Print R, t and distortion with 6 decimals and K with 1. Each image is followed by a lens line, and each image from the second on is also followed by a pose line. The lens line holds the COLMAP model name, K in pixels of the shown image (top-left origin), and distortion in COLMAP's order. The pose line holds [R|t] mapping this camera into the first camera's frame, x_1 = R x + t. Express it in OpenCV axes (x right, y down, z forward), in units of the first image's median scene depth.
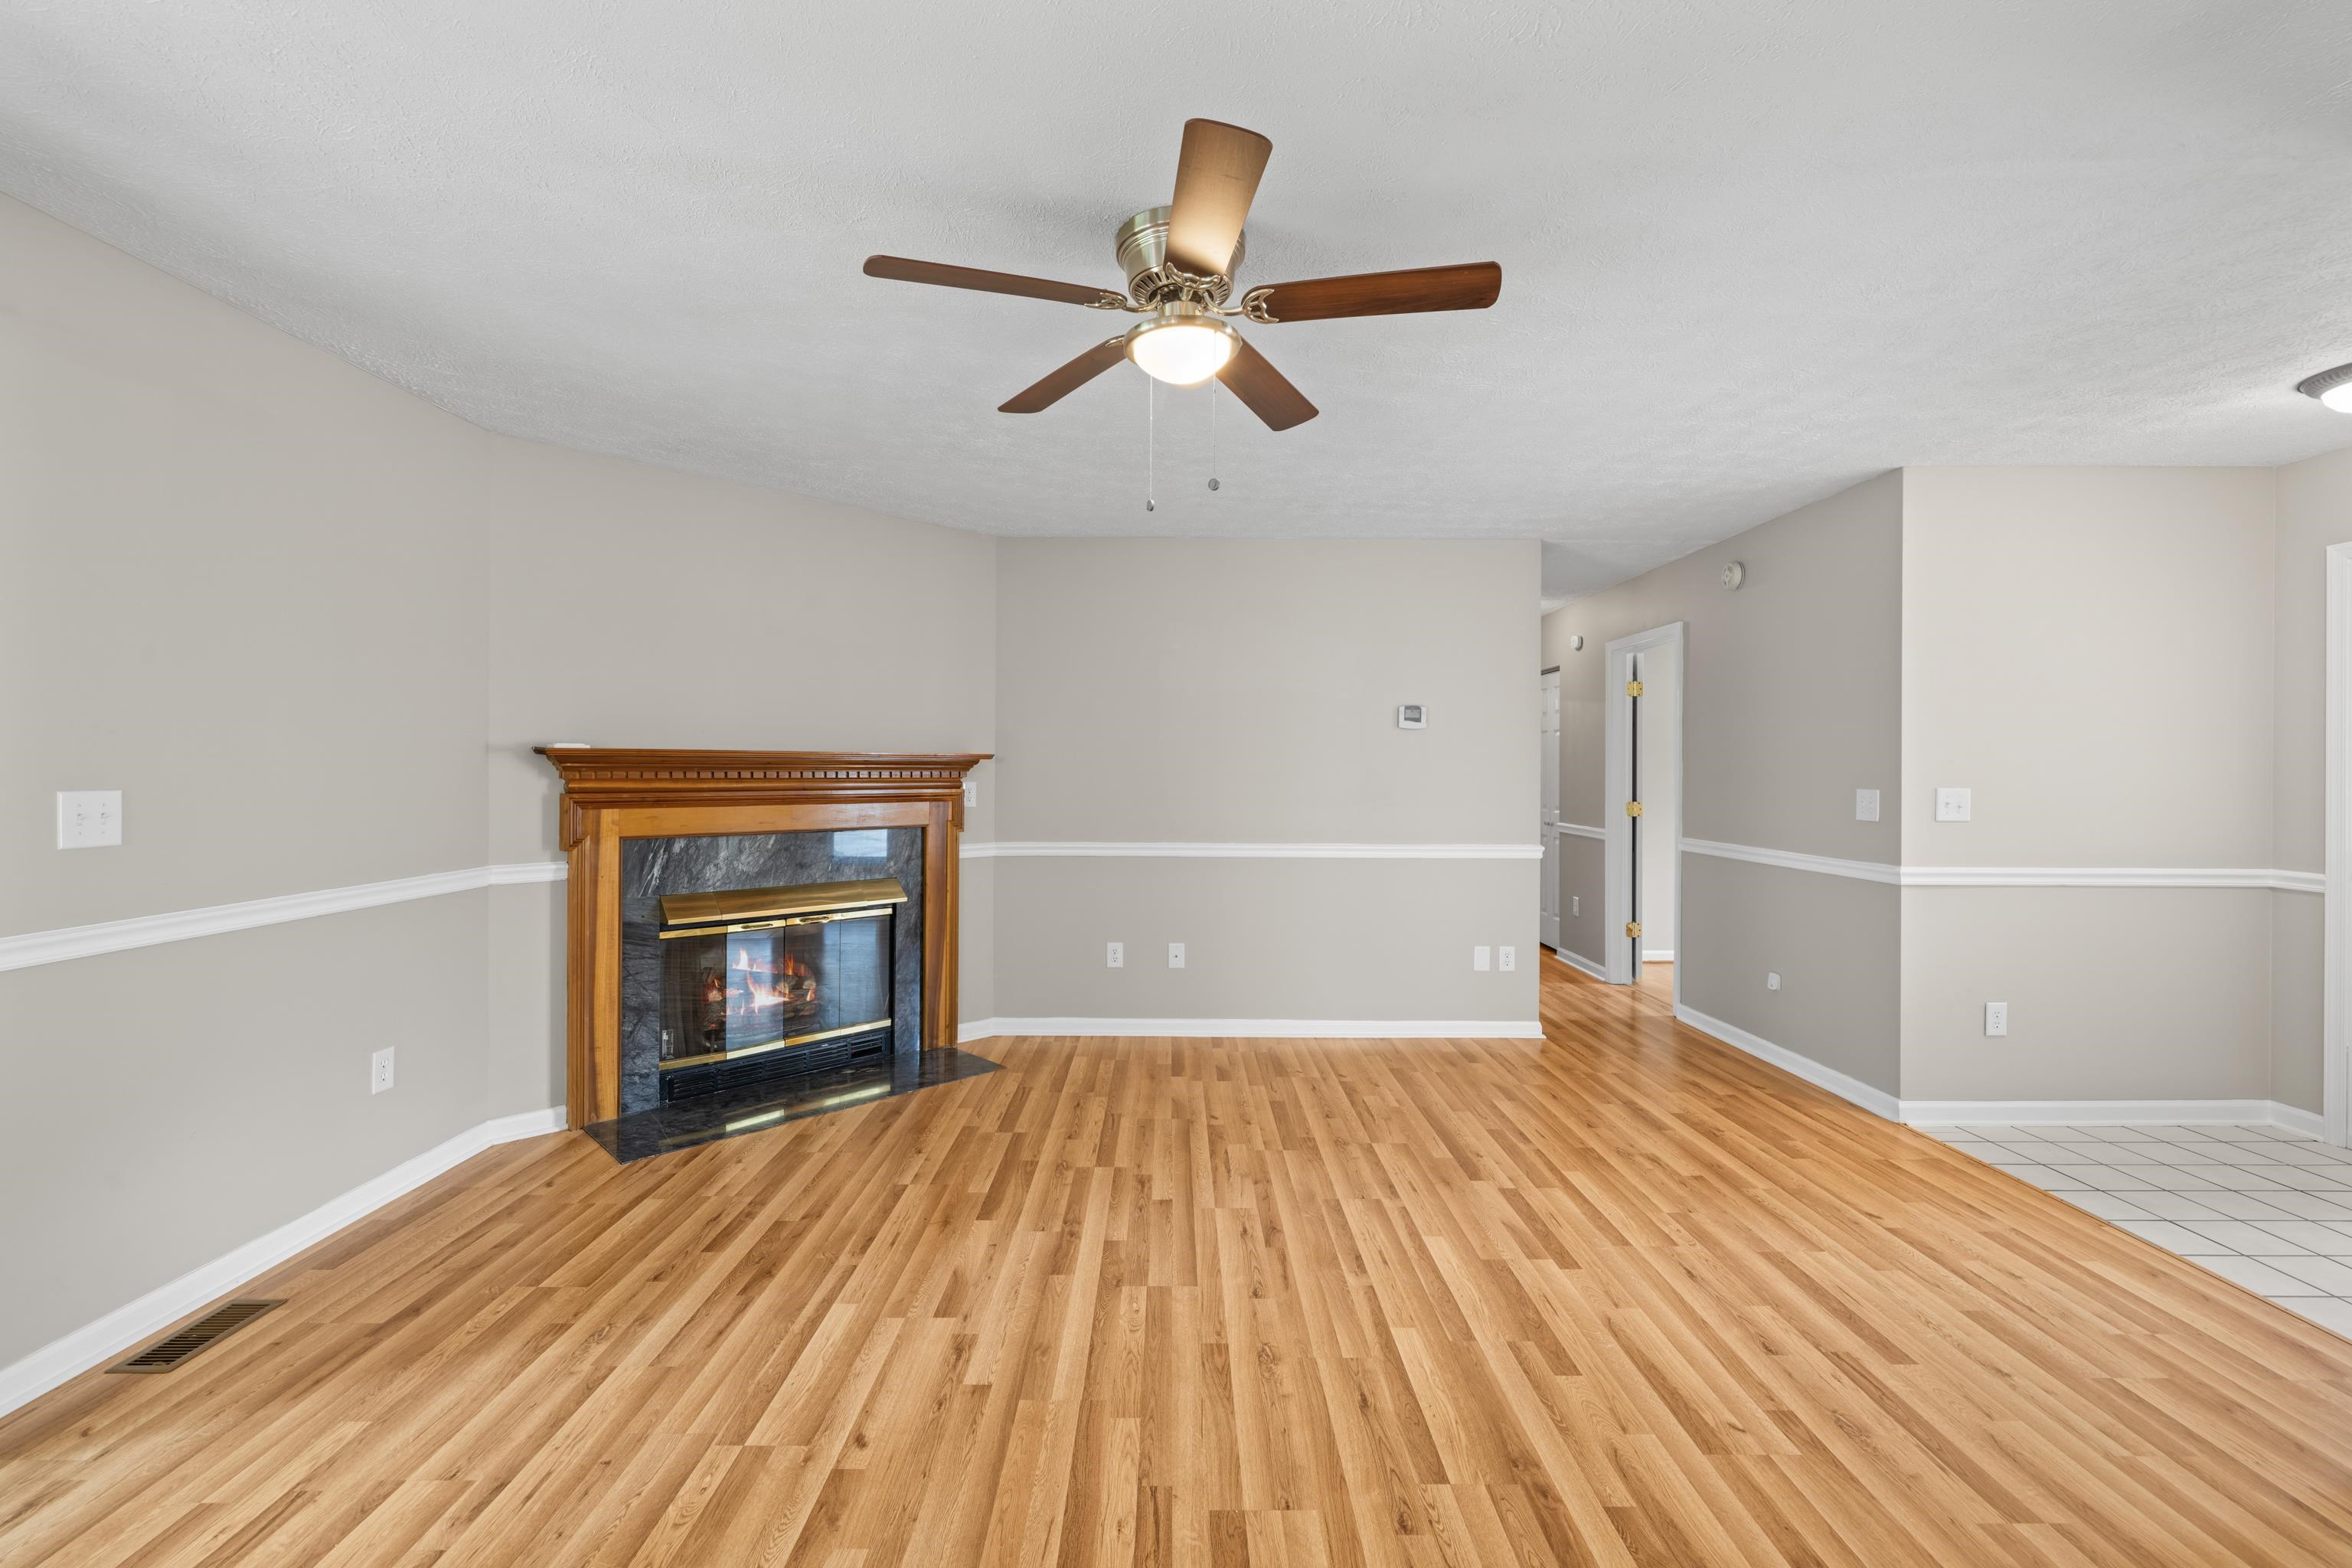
lens RADIAL K [[988.8, 0, 1178.5], [0, 988.8, 775.2], [0, 0, 1]] dist [0.001330, 0.000316]
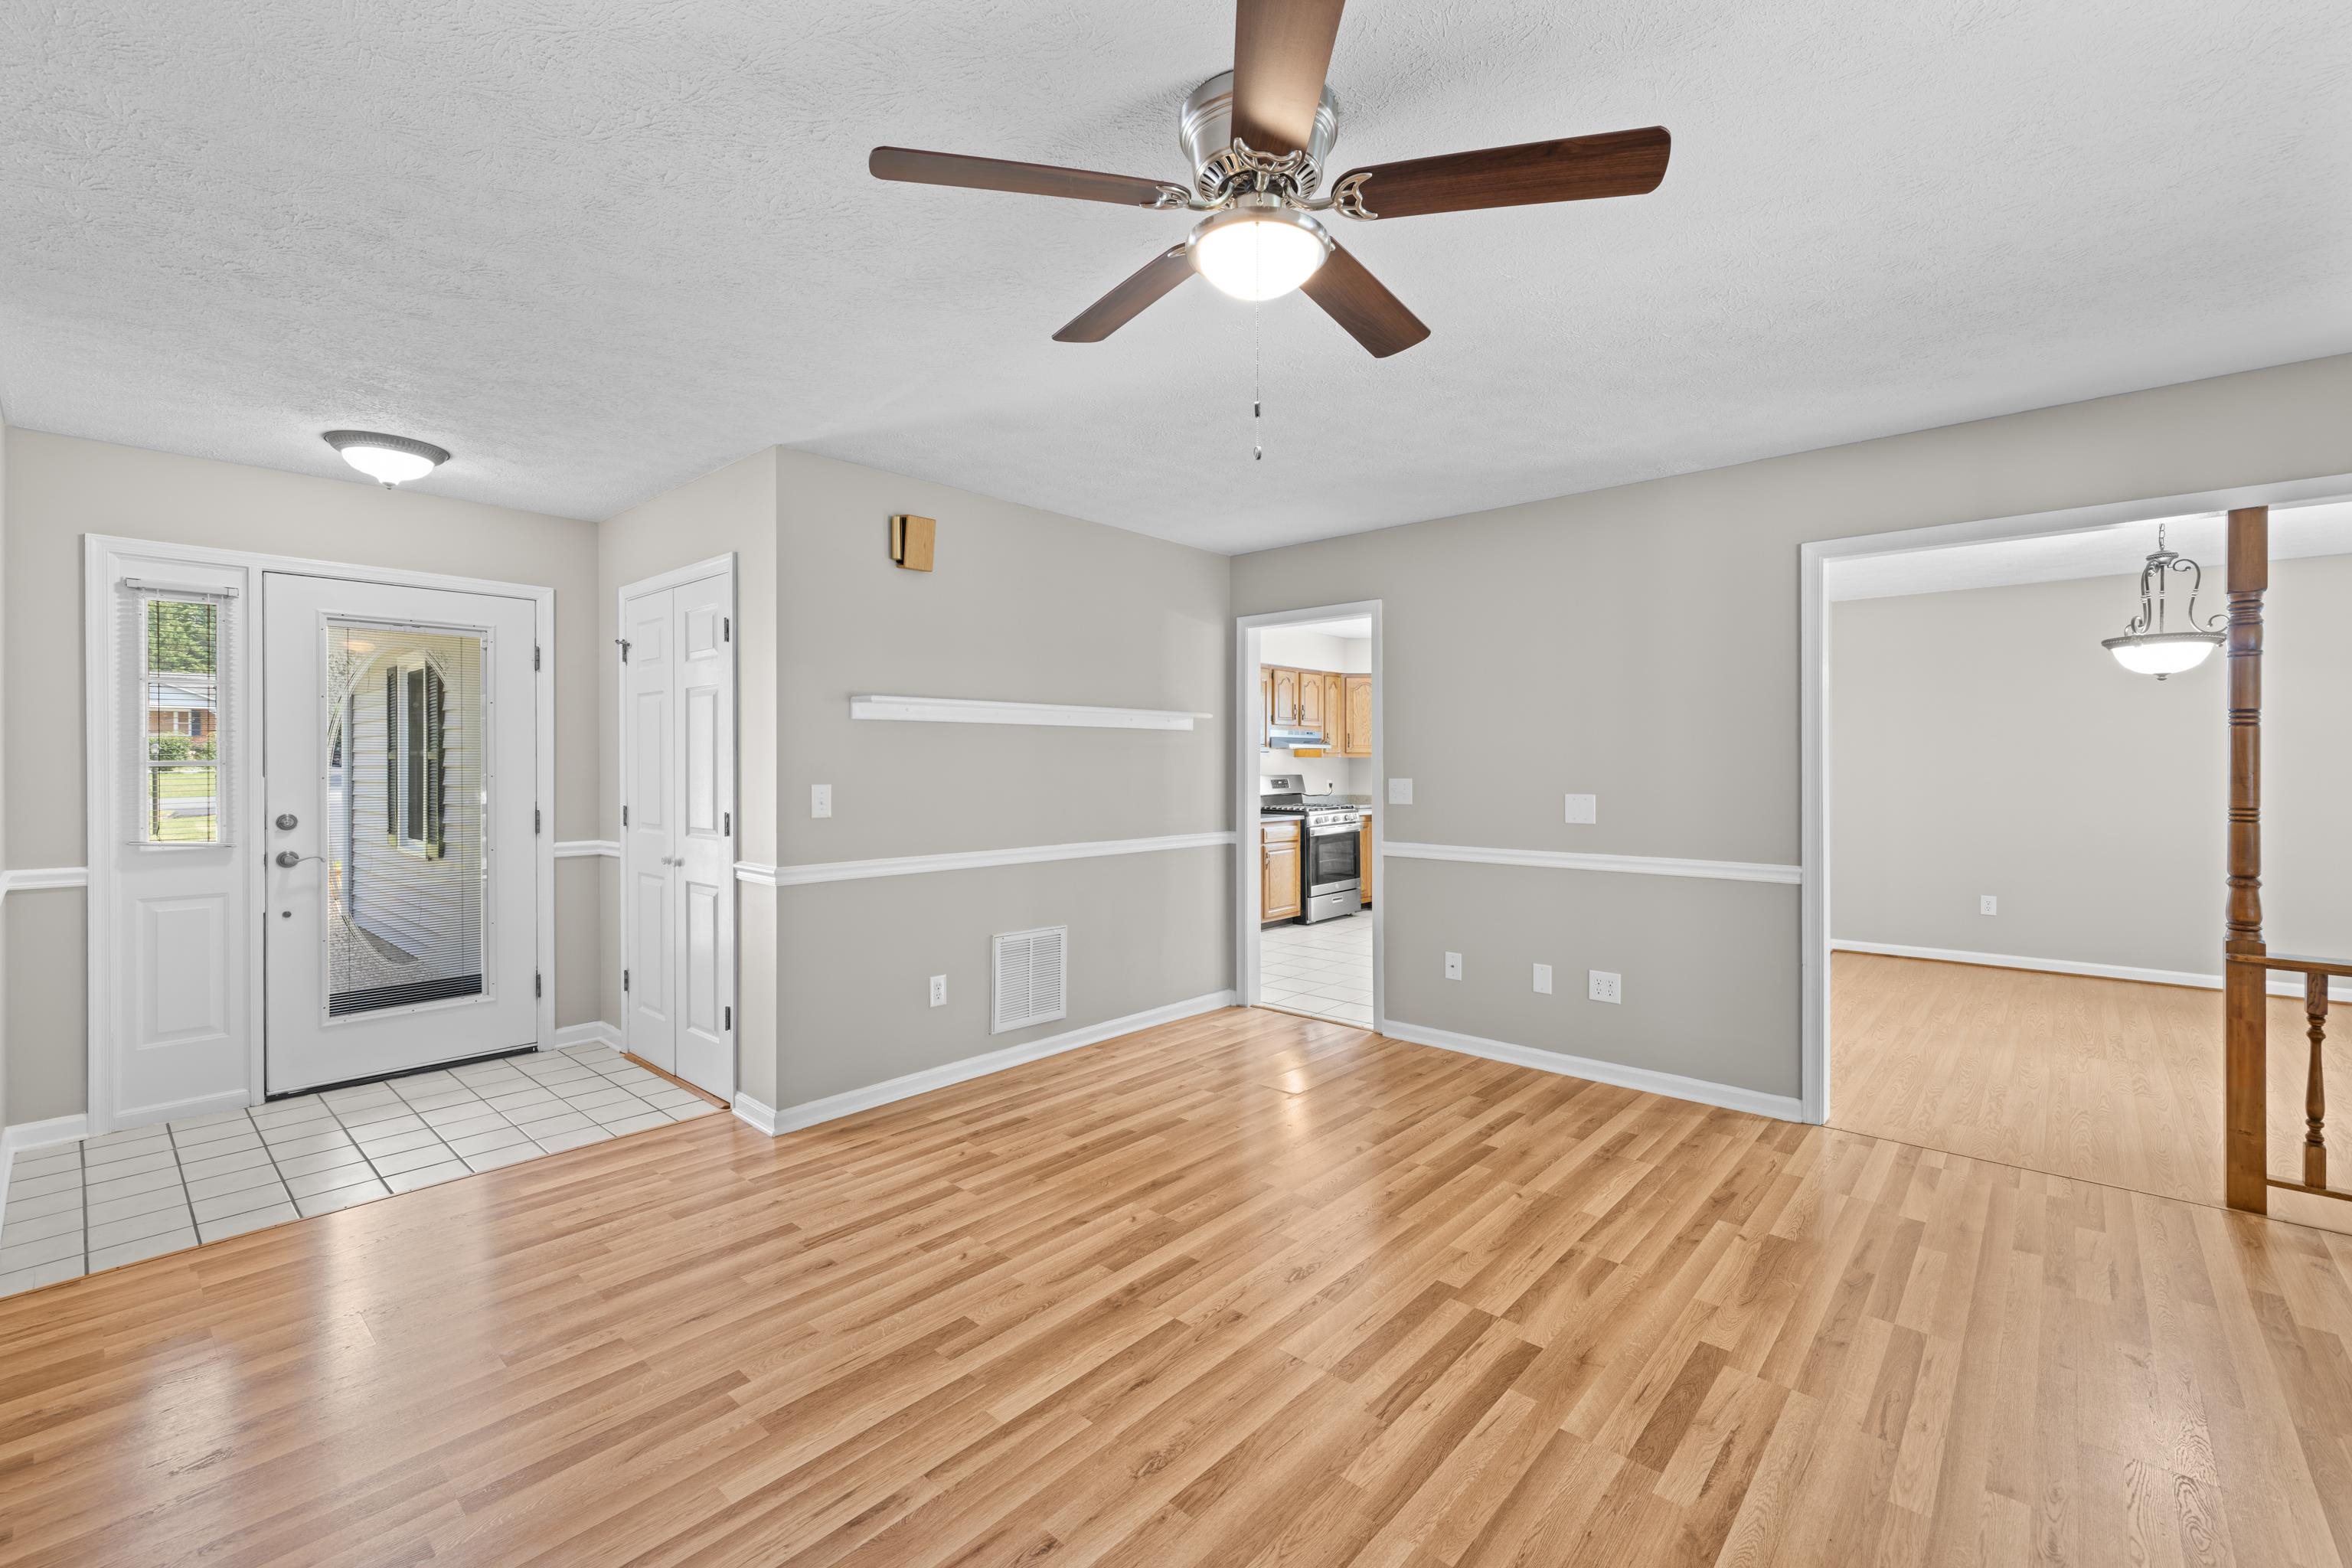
lens RADIAL K [[988.8, 0, 1177.0], [0, 988.8, 767.5], [0, 0, 1]] dist [0.001330, 0.000316]
pose [[-0.739299, -0.008288, 0.673327, -0.298554], [0.000990, 0.999910, 0.013394, -0.010008], [-0.673377, 0.010569, -0.739224, 0.982126]]
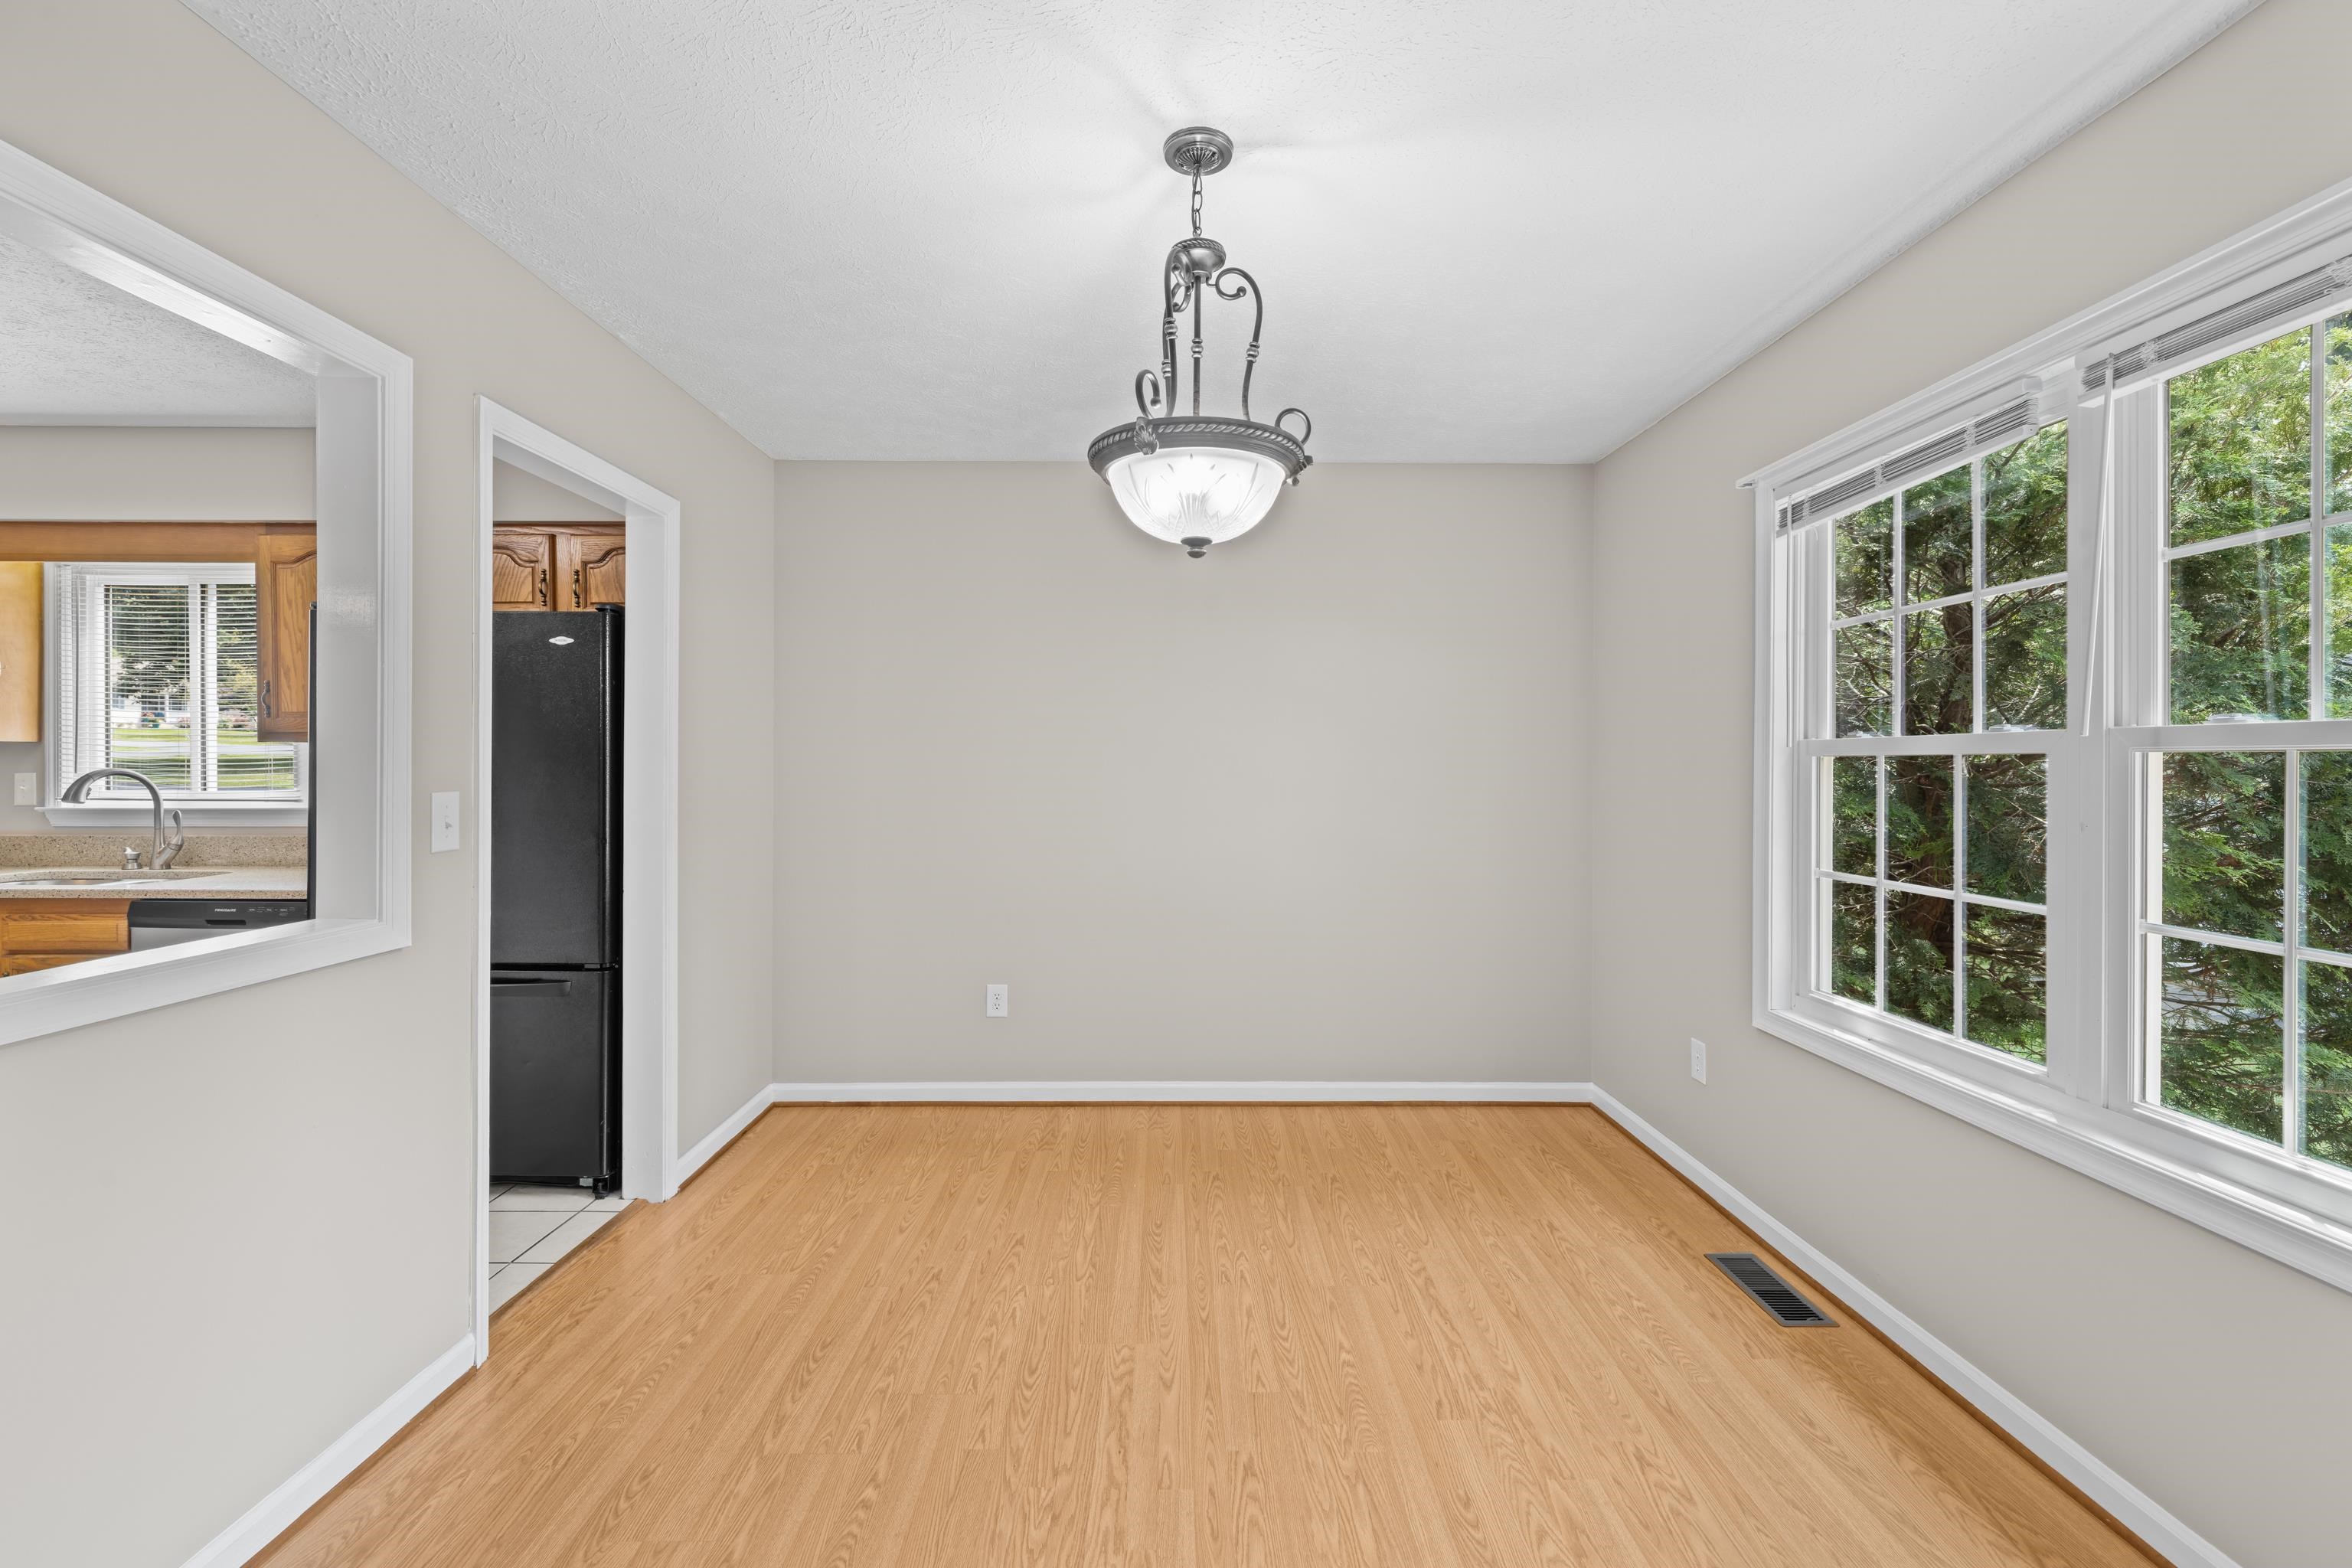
lens RADIAL K [[988.8, 0, 1176.0], [0, 988.8, 762.4], [0, 0, 1]] dist [0.001330, 0.000316]
pose [[-0.999933, -0.010053, -0.005724, -0.362153], [-0.010082, 0.999937, 0.005007, 0.003149], [0.005673, 0.005064, -0.999971, -0.264535]]
